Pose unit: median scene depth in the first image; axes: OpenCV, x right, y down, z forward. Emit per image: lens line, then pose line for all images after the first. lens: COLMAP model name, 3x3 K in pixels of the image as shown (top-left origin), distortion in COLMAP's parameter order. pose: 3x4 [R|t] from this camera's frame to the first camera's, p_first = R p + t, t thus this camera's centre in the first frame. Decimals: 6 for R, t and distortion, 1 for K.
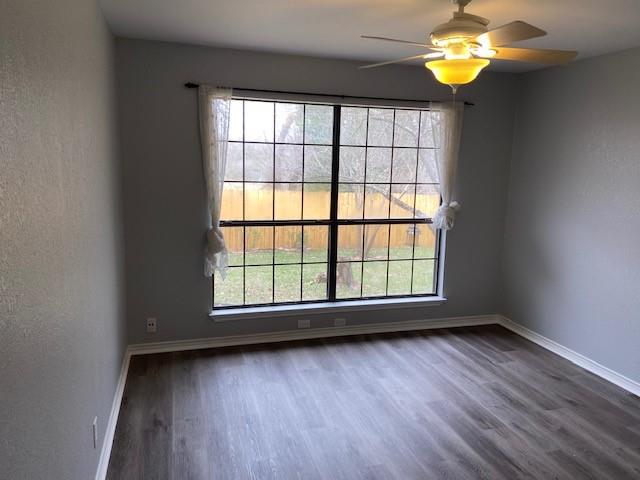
lens RADIAL K [[481.1, 0, 321.6], [0, 481.1, 238.1], [0, 0, 1]] dist [0.105243, -0.113424]
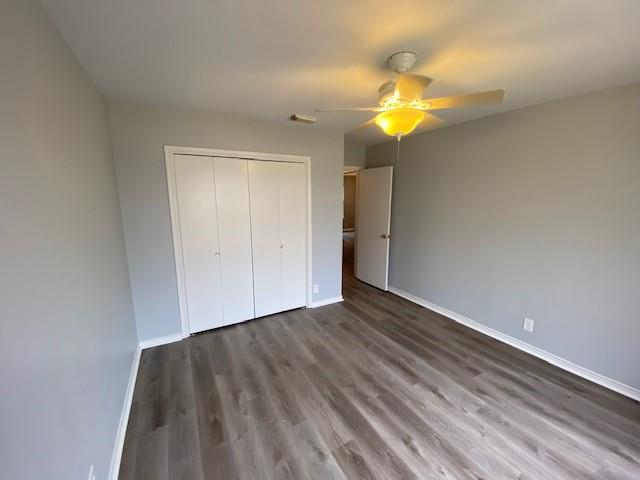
lens RADIAL K [[257.2, 0, 334.4], [0, 257.2, 236.8], [0, 0, 1]] dist [0.001393, -0.000213]
pose [[-0.967658, 0.008136, -0.252135, 0.523667], [-0.071888, 0.949144, 0.306525, -0.210144], [0.241807, 0.314737, -0.917862, 1.413949]]
